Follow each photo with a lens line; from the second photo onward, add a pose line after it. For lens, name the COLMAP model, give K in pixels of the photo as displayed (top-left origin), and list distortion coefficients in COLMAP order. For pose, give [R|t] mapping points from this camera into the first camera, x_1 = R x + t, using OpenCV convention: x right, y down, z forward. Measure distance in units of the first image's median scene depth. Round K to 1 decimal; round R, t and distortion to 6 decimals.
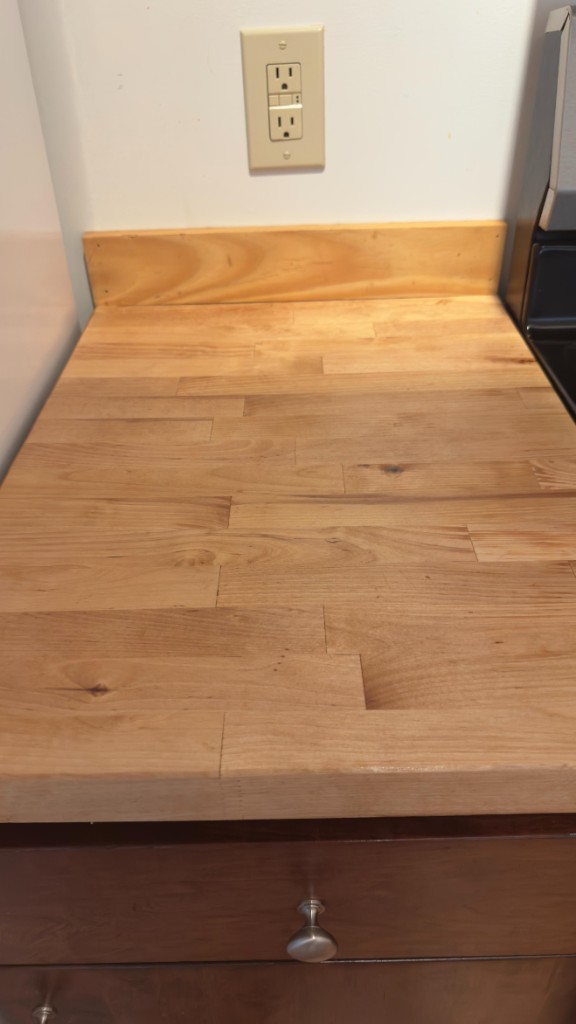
lens RADIAL K [[746.1, 0, 291.3], [0, 746.1, 513.1], [0, 0, 1]] dist [0.006424, -0.026486]
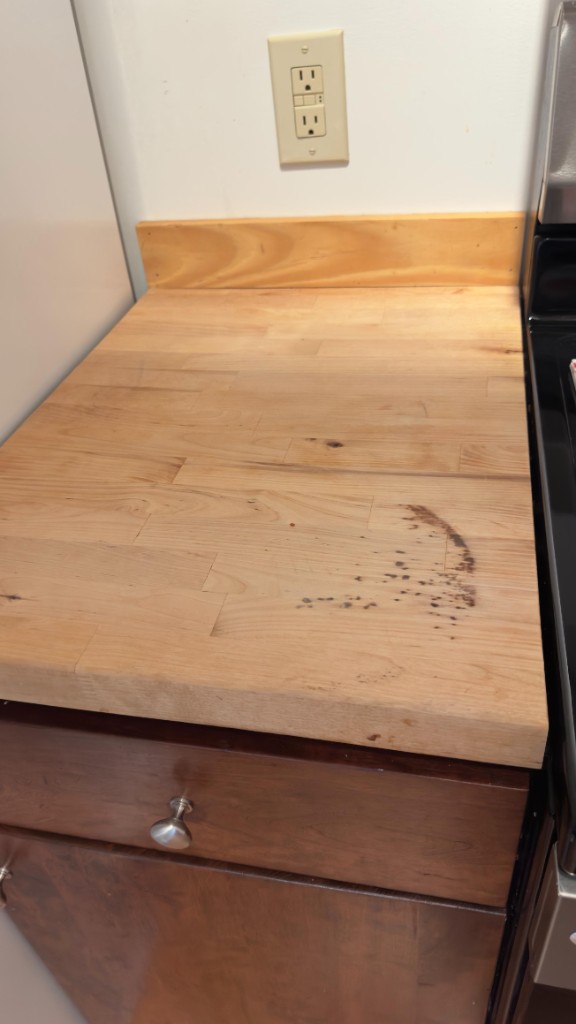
lens RADIAL K [[746.1, 0, 286.9], [0, 746.1, 512.0], [0, 0, 1]] dist [0.006424, -0.026486]
pose [[0.973924, 0.085815, -0.210019, 0.239619], [-0.081688, 0.996257, 0.028267, 0.011905], [0.211659, -0.010374, 0.977289, -0.067837]]
